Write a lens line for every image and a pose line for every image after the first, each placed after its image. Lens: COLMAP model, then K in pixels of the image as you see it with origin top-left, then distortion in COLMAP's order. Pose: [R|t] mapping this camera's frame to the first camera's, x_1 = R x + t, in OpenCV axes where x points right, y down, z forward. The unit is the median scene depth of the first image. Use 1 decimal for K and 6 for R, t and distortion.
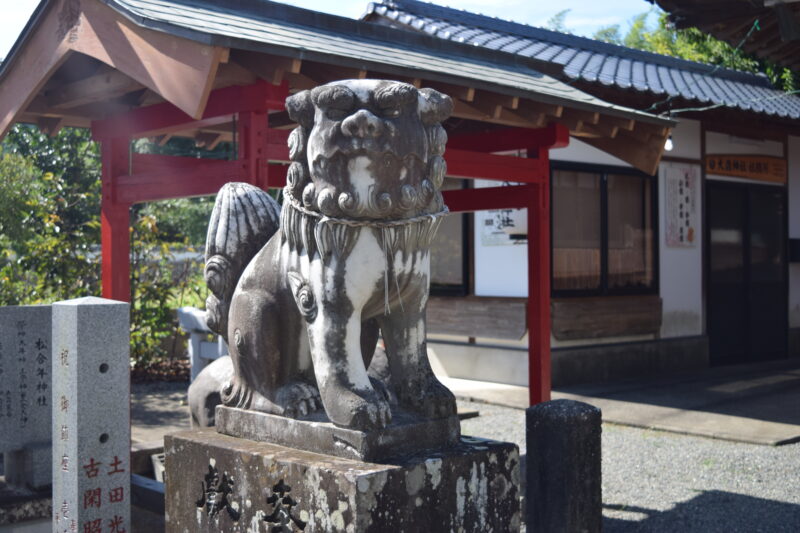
lens RADIAL K [[976.2, 0, 417.8], [0, 976.2, 268.4], [0, 0, 1]] dist [-0.033427, -0.022653]
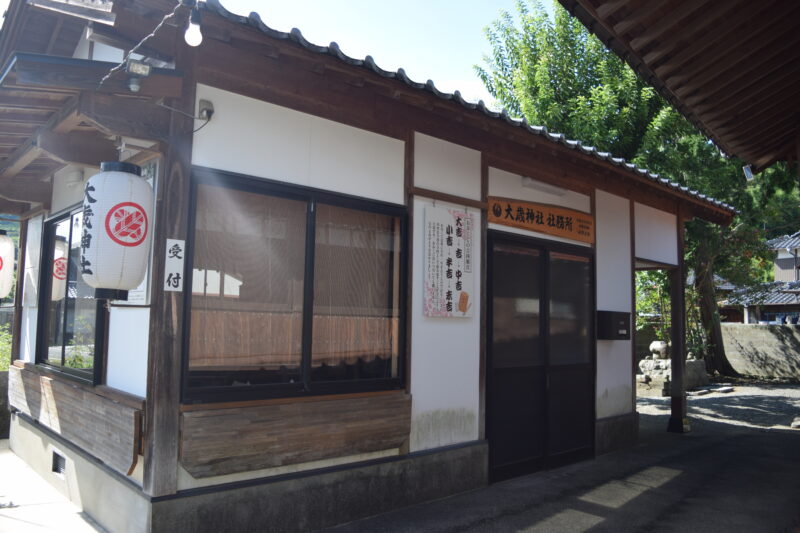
lens RADIAL K [[621.0, 0, 400.0], [0, 621.0, 266.5], [0, 0, 1]] dist [-0.081419, -0.001343]
pose [[0.998086, 0.032039, 0.052897, 0.214289], [-0.026998, 0.995262, -0.093405, -0.017102], [-0.055639, 0.091798, 0.994222, 0.558010]]
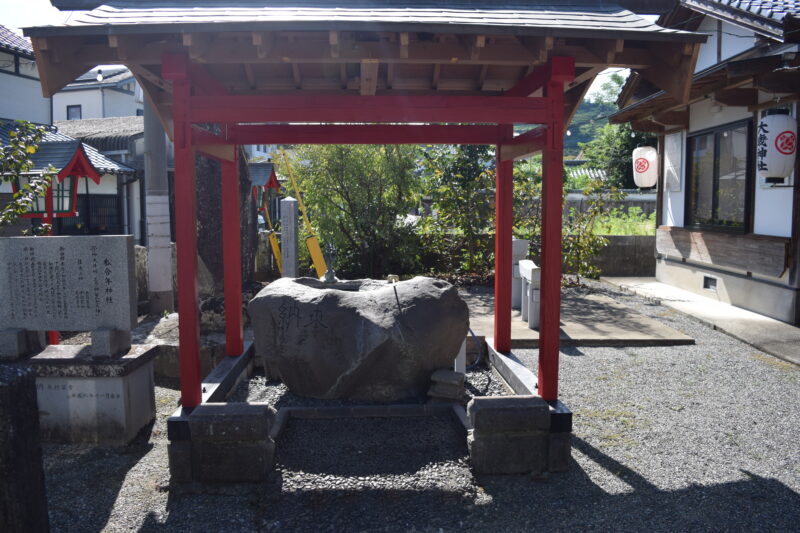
lens RADIAL K [[621.0, 0, 400.0], [0, 621.0, 266.5], [0, 0, 1]] dist [-0.081419, -0.001343]
pose [[0.752346, 0.068629, -0.655184, 0.197308], [-0.002272, 0.994823, 0.101596, -0.003886], [0.658764, -0.074947, 0.748607, 0.208903]]
